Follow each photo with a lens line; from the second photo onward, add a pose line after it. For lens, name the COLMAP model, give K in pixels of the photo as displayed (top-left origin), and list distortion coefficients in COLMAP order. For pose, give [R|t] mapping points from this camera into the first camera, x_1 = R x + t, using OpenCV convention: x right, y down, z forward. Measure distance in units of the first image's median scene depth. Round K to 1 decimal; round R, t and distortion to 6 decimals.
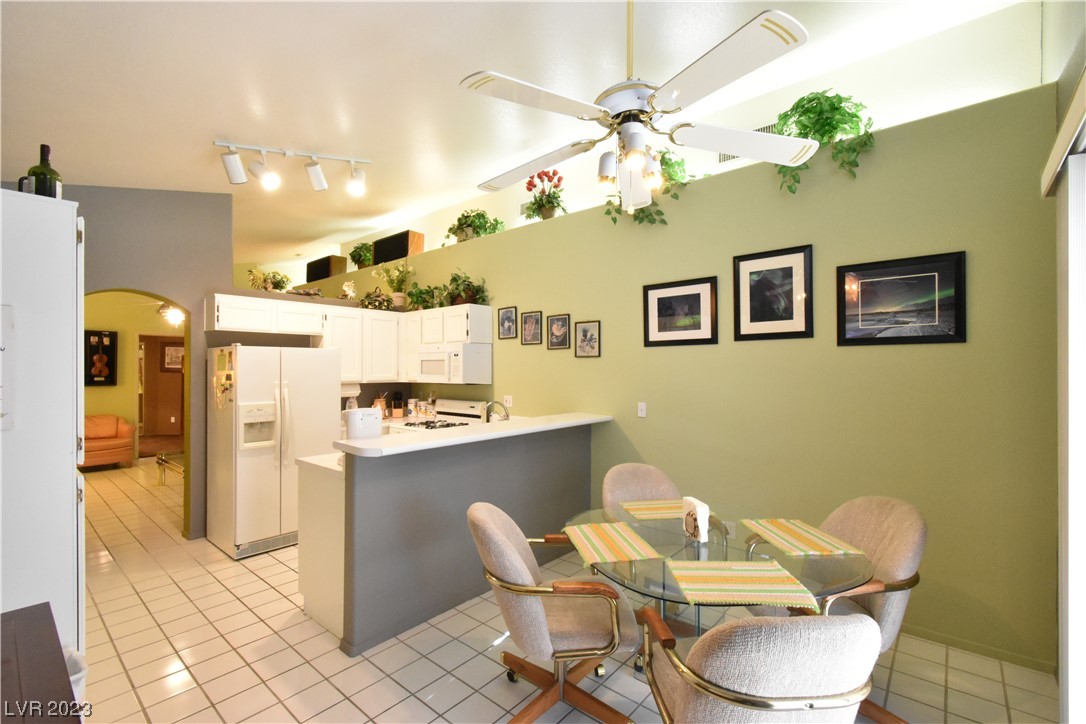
lens RADIAL K [[483.3, 0, 547.7], [0, 483.3, 361.2], [0, 0, 1]] dist [-0.000988, 0.001195]
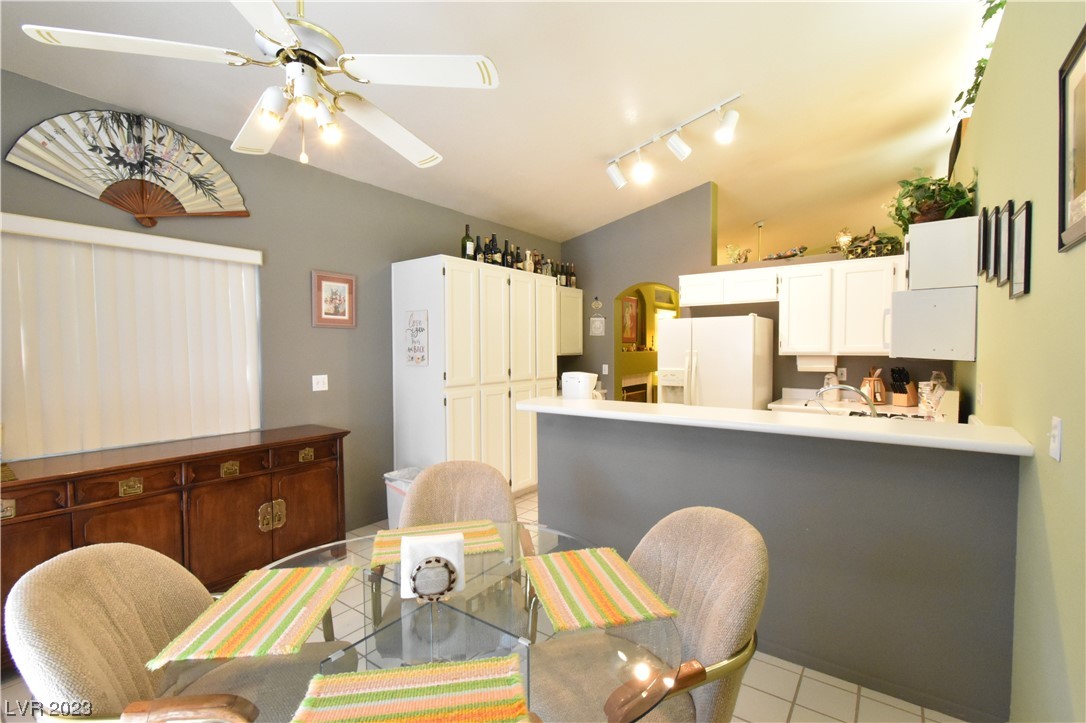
lens RADIAL K [[483.3, 0, 535.6], [0, 483.3, 364.8], [0, 0, 1]] dist [-0.000988, 0.001195]
pose [[0.068771, 0.036242, -0.996974, 0.467887], [0.019560, 0.999099, 0.037668, 0.025982], [0.997441, -0.022092, 0.068000, 0.557687]]
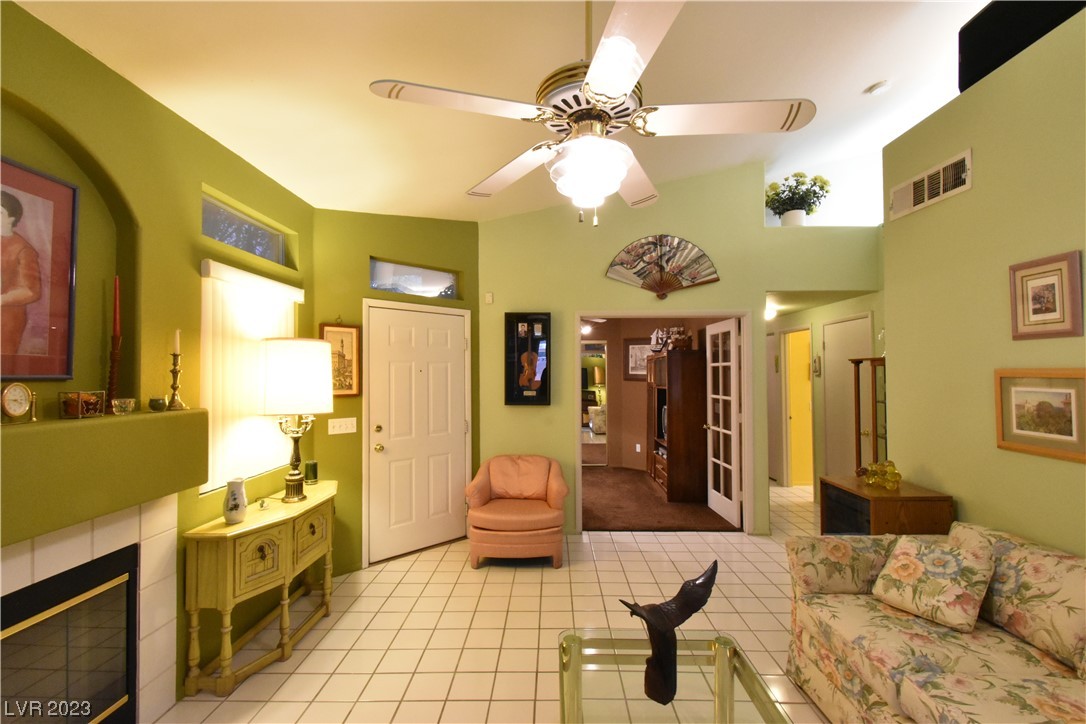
lens RADIAL K [[483.3, 0, 544.2], [0, 483.3, 364.9], [0, 0, 1]] dist [-0.000988, 0.001195]
pose [[0.638395, -0.017976, -0.769499, -0.824435], [0.014485, 0.999831, -0.011340, 0.015005], [0.769572, -0.003906, 0.638548, 1.147961]]
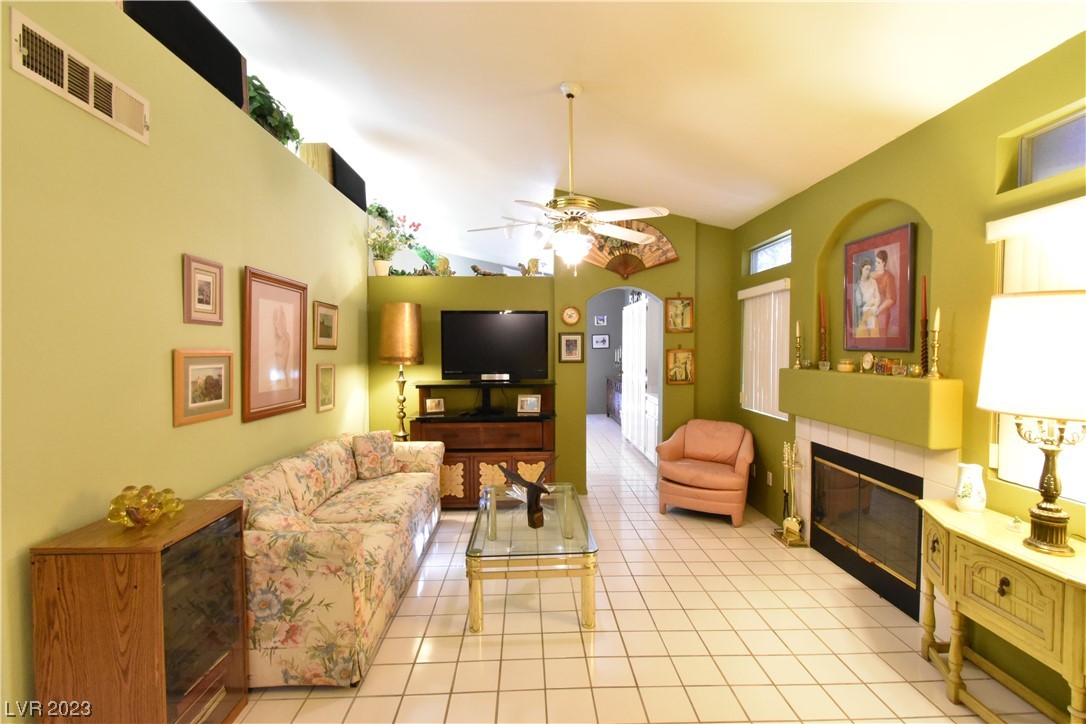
lens RADIAL K [[483.3, 0, 546.8], [0, 483.3, 365.3], [0, 0, 1]] dist [-0.000988, 0.001195]
pose [[-0.685422, -0.026639, 0.727658, -1.583735], [-0.006343, 0.999511, 0.030616, 0.019442], [-0.728118, 0.016370, -0.685256, 1.930022]]
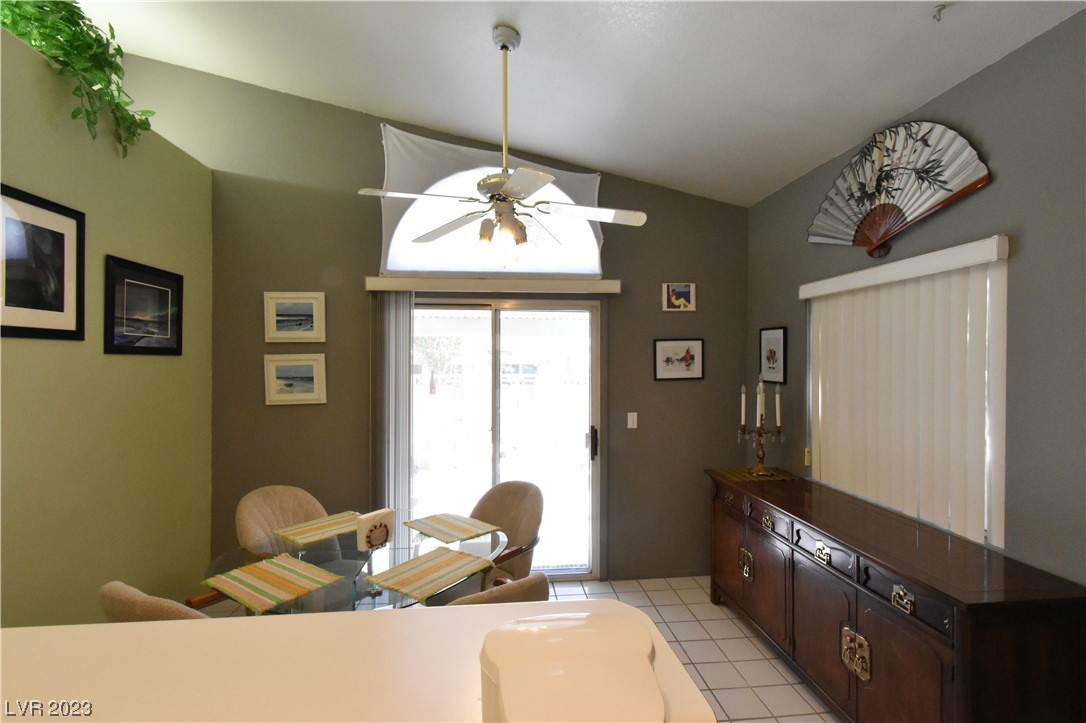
lens RADIAL K [[483.3, 0, 540.8], [0, 483.3, 365.7], [0, 0, 1]] dist [-0.000988, 0.001195]
pose [[-0.728929, -0.003798, 0.684578, -0.335884], [-0.011806, 0.999906, -0.007024, -0.010114], [-0.684487, -0.013203, -0.728905, 0.771670]]
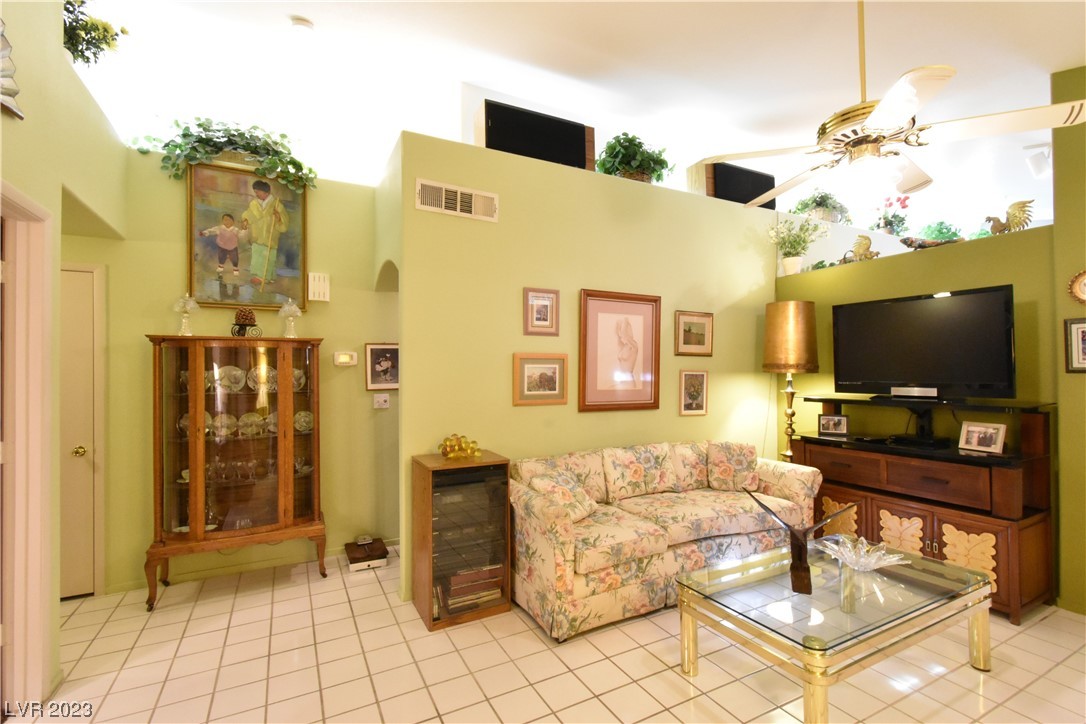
lens RADIAL K [[483.3, 0, 536.8], [0, 483.3, 370.0], [0, 0, 1]] dist [-0.000988, 0.001195]
pose [[0.378831, 0.000472, 0.925466, -1.630013], [-0.003546, 0.999993, 0.000941, 0.047304], [-0.925459, -0.003638, 0.378830, 1.530643]]
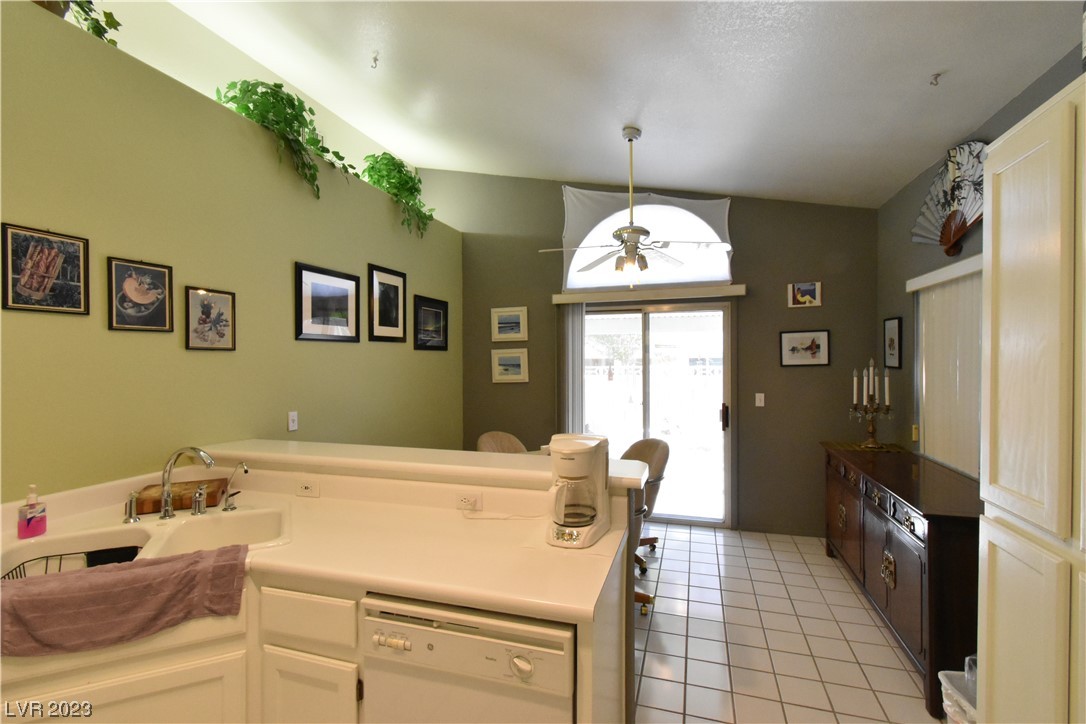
lens RADIAL K [[483.3, 0, 547.8], [0, 483.3, 362.7], [0, 0, 1]] dist [-0.000988, 0.001195]
pose [[-0.399357, -0.001773, 0.916794, -0.622918], [-0.007805, 0.999968, -0.001465, 0.004620], [-0.916762, -0.007740, -0.399358, 0.856873]]
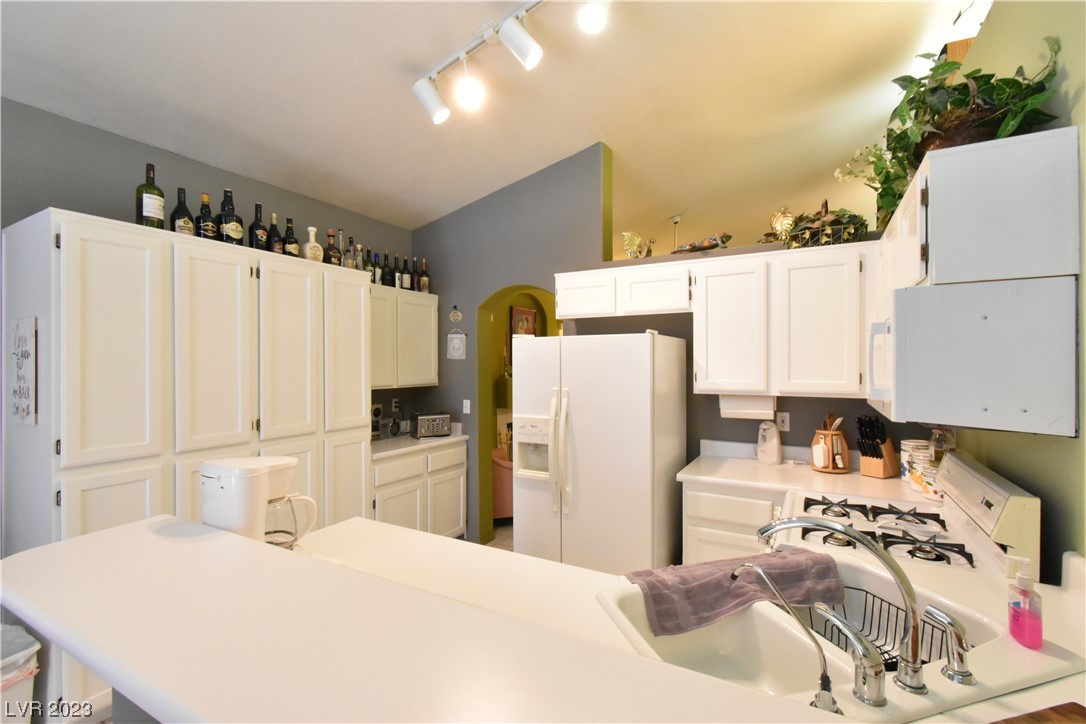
lens RADIAL K [[483.3, 0, 534.8], [0, 483.3, 365.9], [0, 0, 1]] dist [-0.000988, 0.001195]
pose [[0.189039, 0.006268, -0.981950, 0.095474], [0.017264, 0.999804, 0.009706, 0.004686], [0.981818, -0.018787, 0.188894, 0.802103]]
